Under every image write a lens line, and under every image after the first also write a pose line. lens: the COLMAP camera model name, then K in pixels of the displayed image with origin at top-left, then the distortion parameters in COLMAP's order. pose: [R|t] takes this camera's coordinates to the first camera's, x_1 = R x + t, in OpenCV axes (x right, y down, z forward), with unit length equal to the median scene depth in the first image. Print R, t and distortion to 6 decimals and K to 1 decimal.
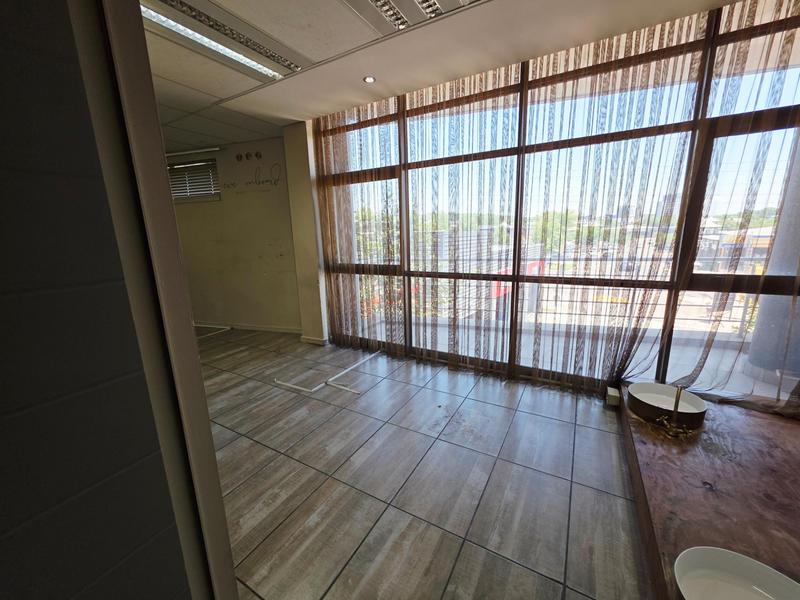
lens RADIAL K [[318.0, 0, 400.0], [0, 318.0, 300.0], [0, 0, 1]] dist [0.002138, -0.000309]
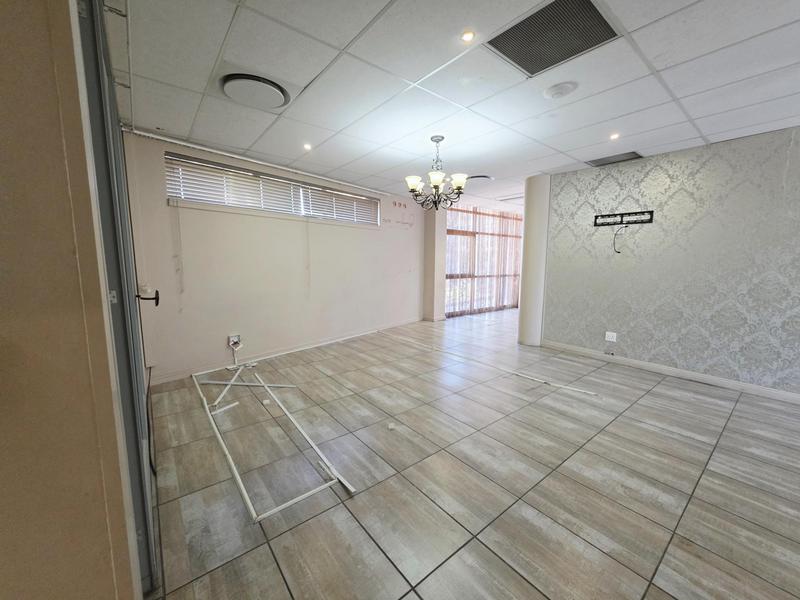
lens RADIAL K [[320.1, 0, 401.1], [0, 320.1, 298.4], [0, 0, 1]] dist [0.000642, 0.000236]
pose [[0.358261, -0.080198, 0.930170, -2.704259], [0.173419, 0.984682, 0.018104, -0.071090], [-0.917374, 0.154823, 0.366681, 0.737665]]
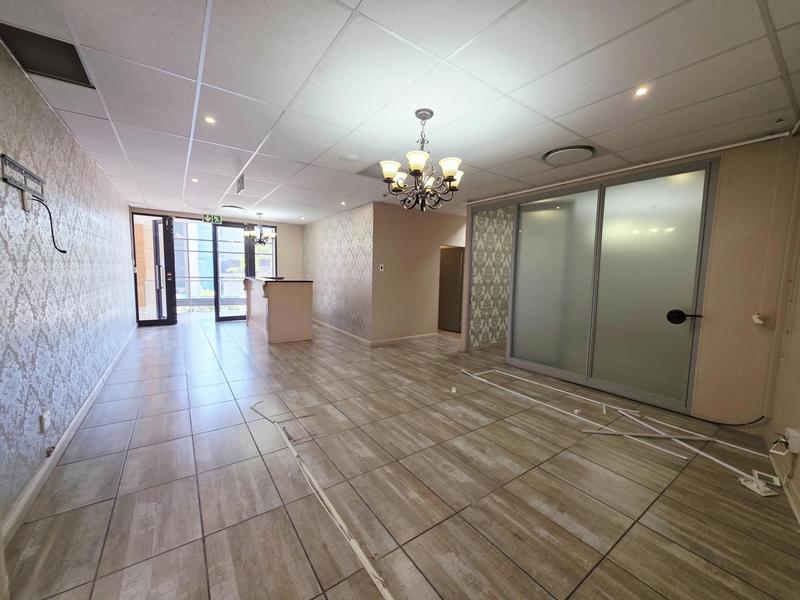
lens RADIAL K [[318.0, 0, 400.0], [0, 318.0, 300.0], [0, 0, 1]] dist [0.002138, -0.000309]
pose [[-0.415330, 0.098835, -0.904286, -0.756732], [-0.195917, 0.961033, 0.195020, -0.260901], [0.888323, 0.258162, -0.379782, 1.326600]]
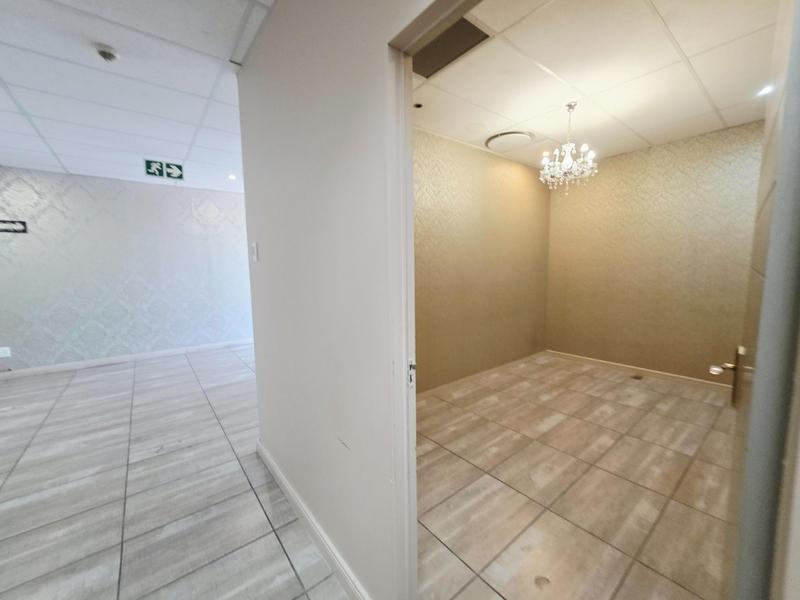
lens RADIAL K [[320.1, 0, 401.1], [0, 320.1, 298.4], [0, 0, 1]] dist [0.000642, 0.000236]
pose [[-0.934768, 0.000539, 0.355257, -3.055160], [0.105166, 0.955598, 0.275268, -0.116443], [-0.339335, 0.294673, -0.893320, 0.983114]]
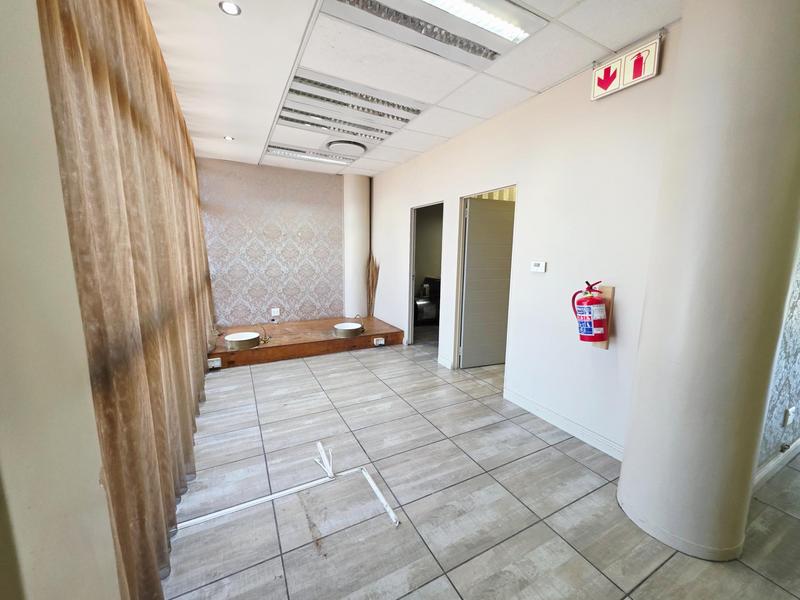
lens RADIAL K [[318.0, 0, 400.0], [0, 318.0, 300.0], [0, 0, 1]] dist [0.002138, -0.000309]
pose [[-0.847264, -0.062972, 0.527427, -0.666918], [0.118491, 0.945520, 0.303235, -0.260336], [-0.517788, 0.319415, -0.793643, 1.334814]]
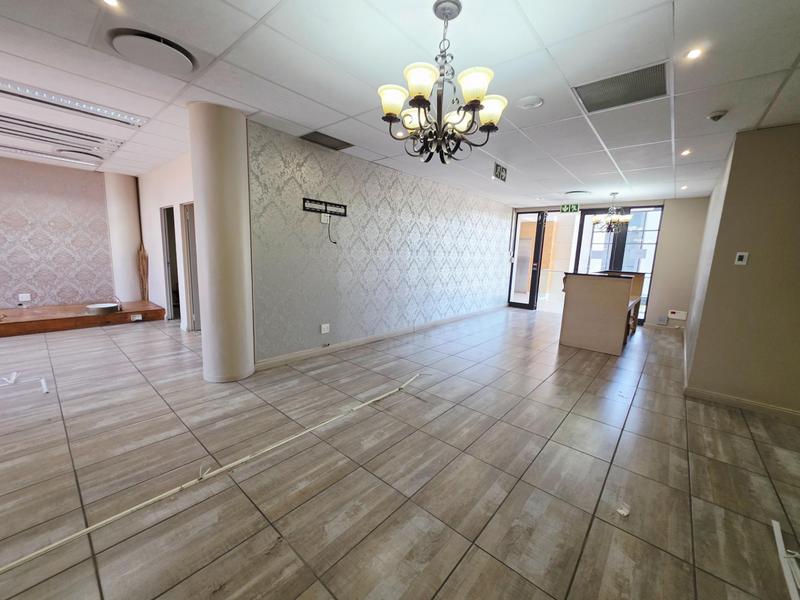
lens RADIAL K [[320.3, 0, 398.3], [0, 320.3, 300.5], [0, 0, 1]] dist [0.000513, -0.000181]
pose [[-0.982178, -0.038406, 0.183988, -1.617020], [0.026868, 0.940158, 0.339678, -0.300356], [-0.186024, 0.338567, -0.922371, 1.629748]]
